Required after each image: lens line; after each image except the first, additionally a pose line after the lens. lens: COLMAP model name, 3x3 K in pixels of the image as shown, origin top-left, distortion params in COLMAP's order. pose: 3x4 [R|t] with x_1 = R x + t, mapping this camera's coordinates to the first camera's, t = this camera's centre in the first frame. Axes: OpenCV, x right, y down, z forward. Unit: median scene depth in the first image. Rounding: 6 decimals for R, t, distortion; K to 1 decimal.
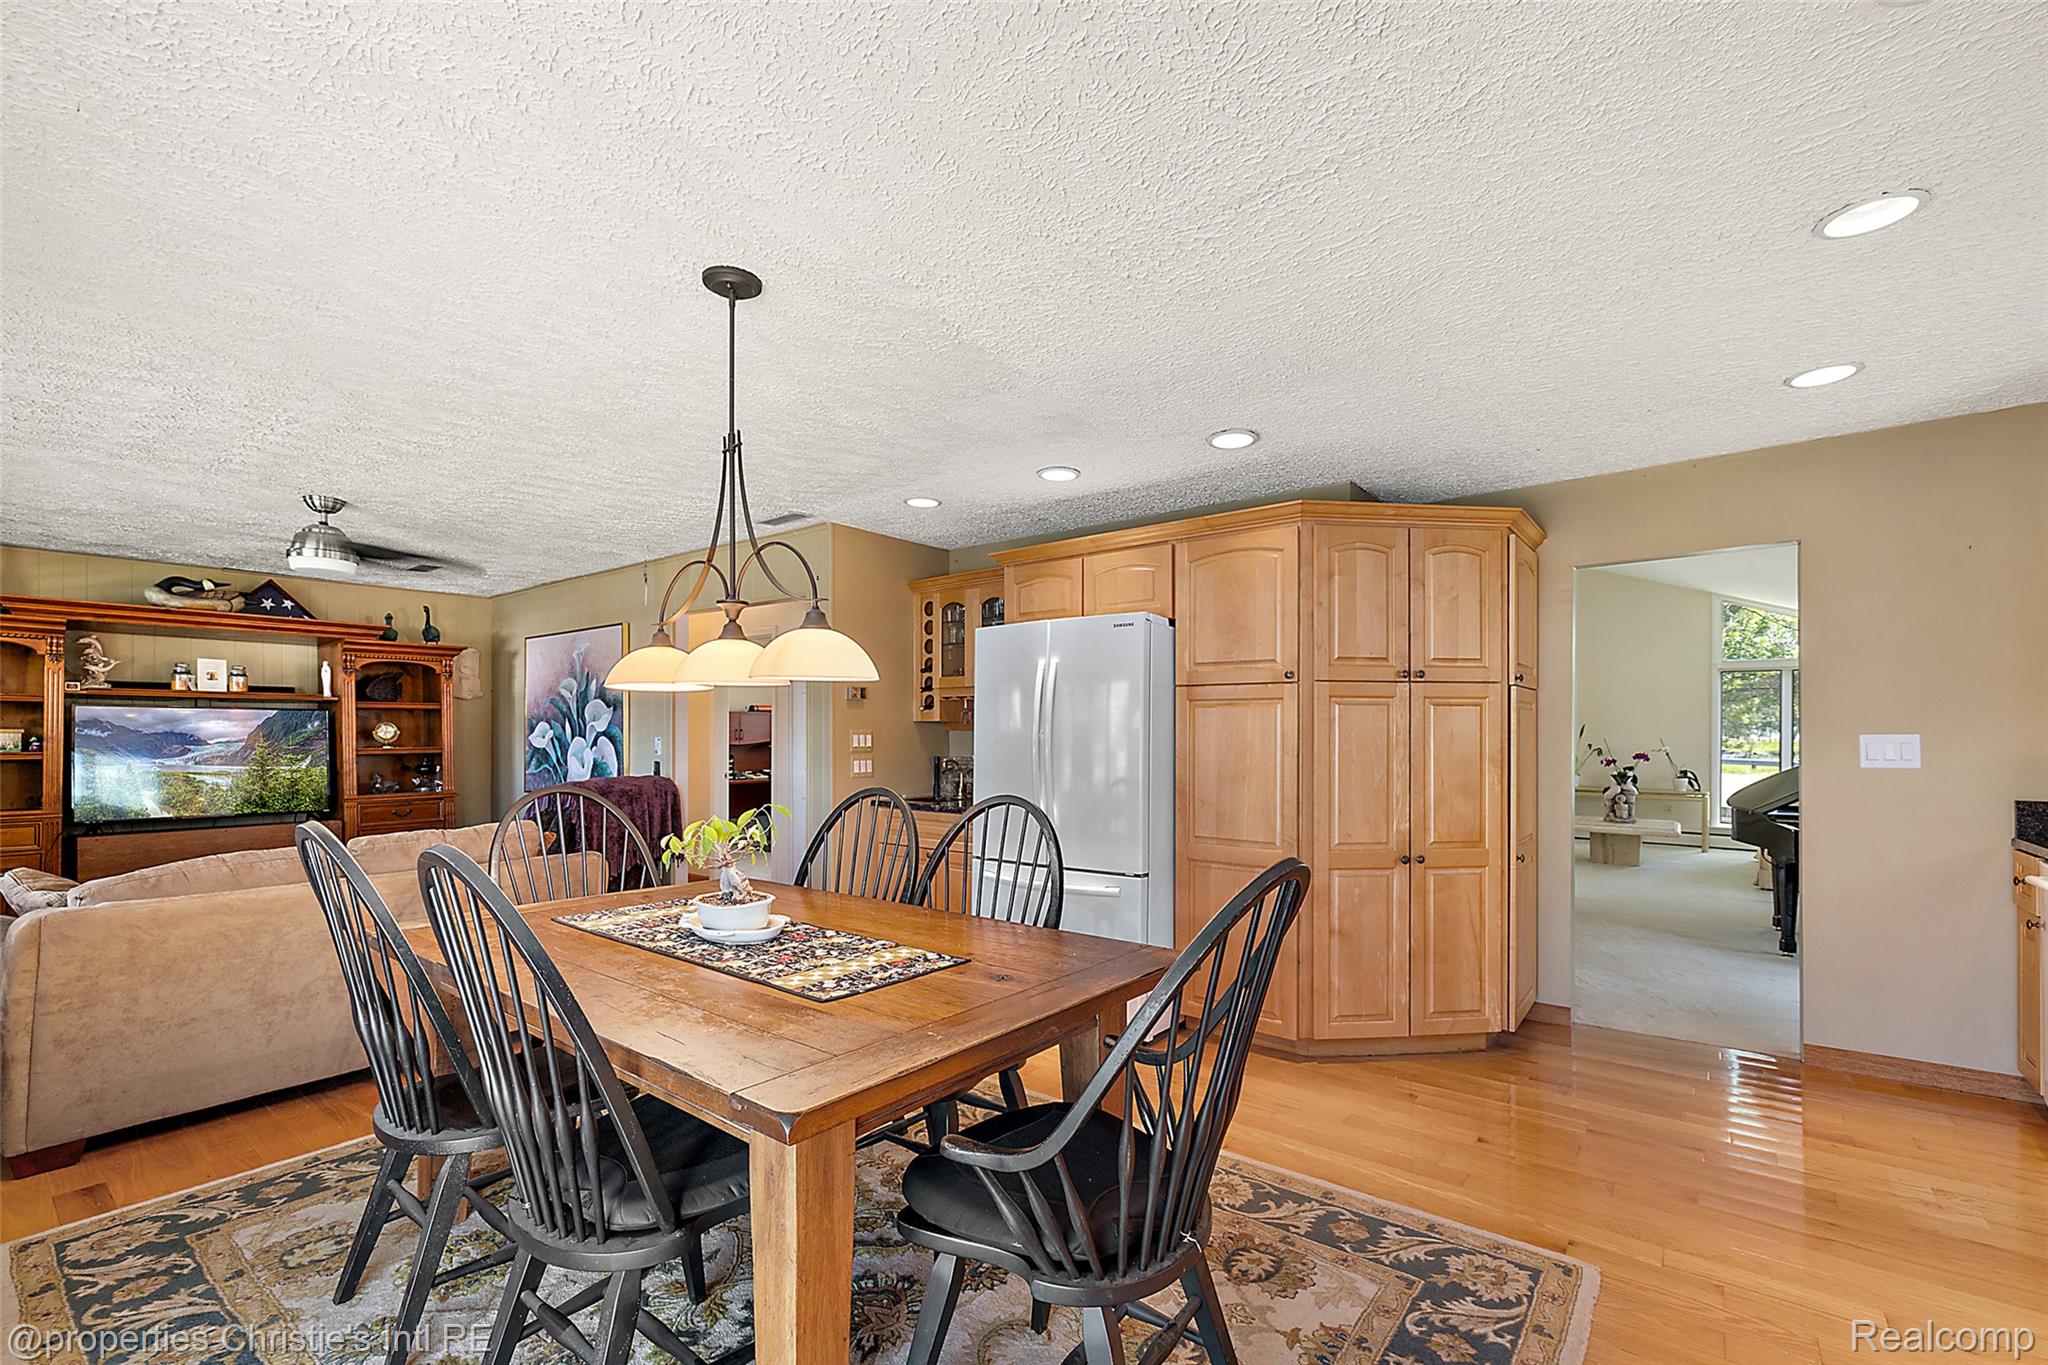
lens RADIAL K [[885.3, 0, 1018.2], [0, 885.3, 735.3], [0, 0, 1]] dist [0.000450, 0.000105]
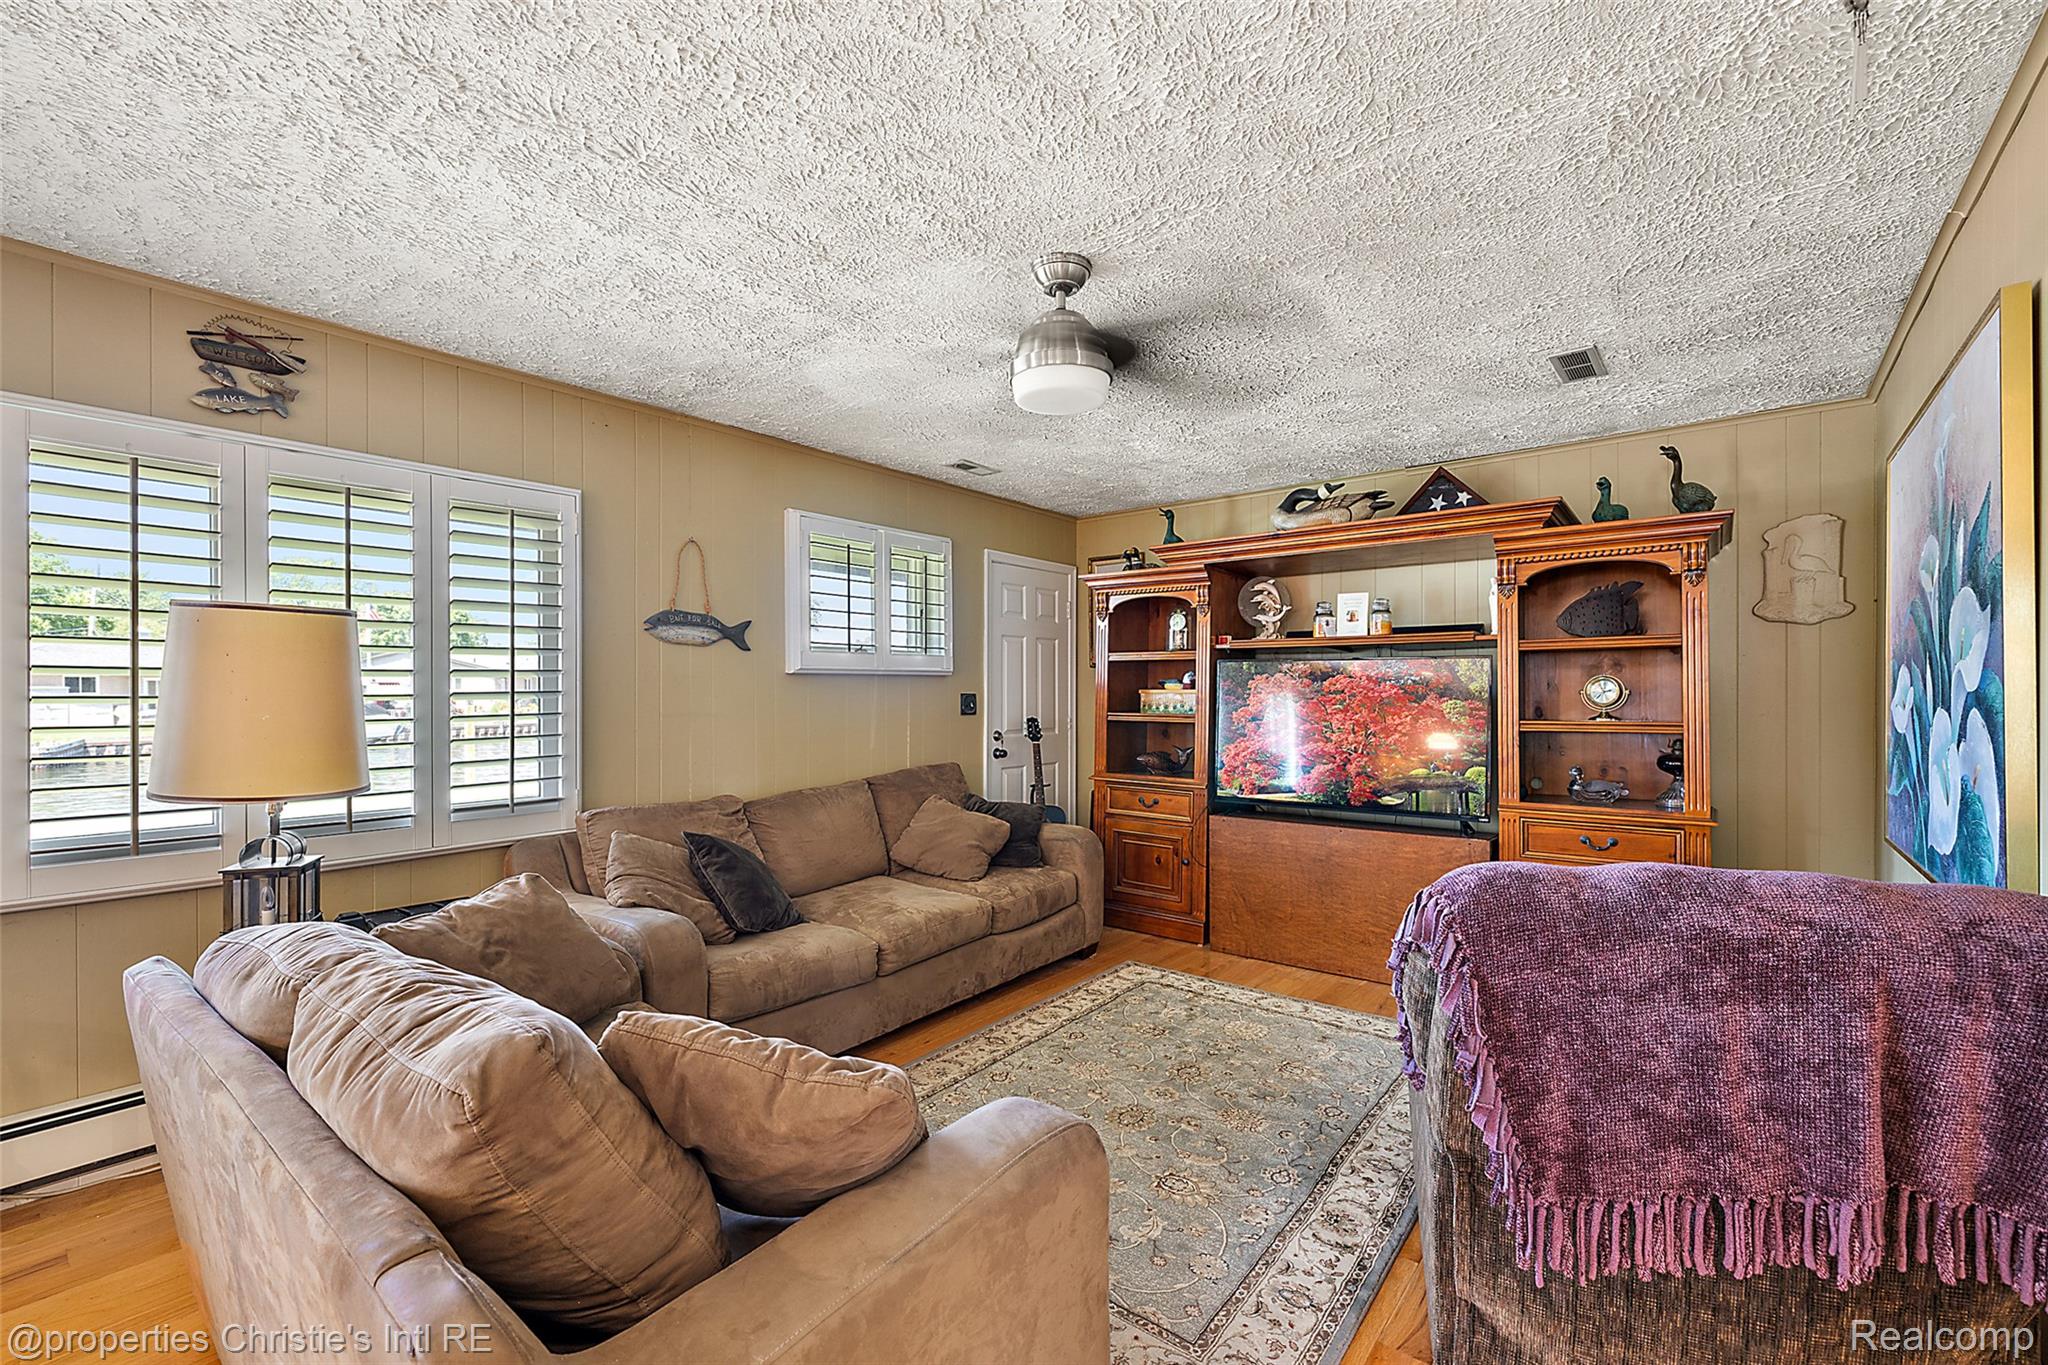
lens RADIAL K [[871.1, 0, 1039.4], [0, 871.1, 681.2], [0, 0, 1]] dist [0.001112, 0.000324]
pose [[-0.011107, -0.010803, -0.999880, -0.187218], [-0.000025, 0.999942, -0.010803, -0.005238], [0.999938, -0.000095, -0.011107, 0.747447]]
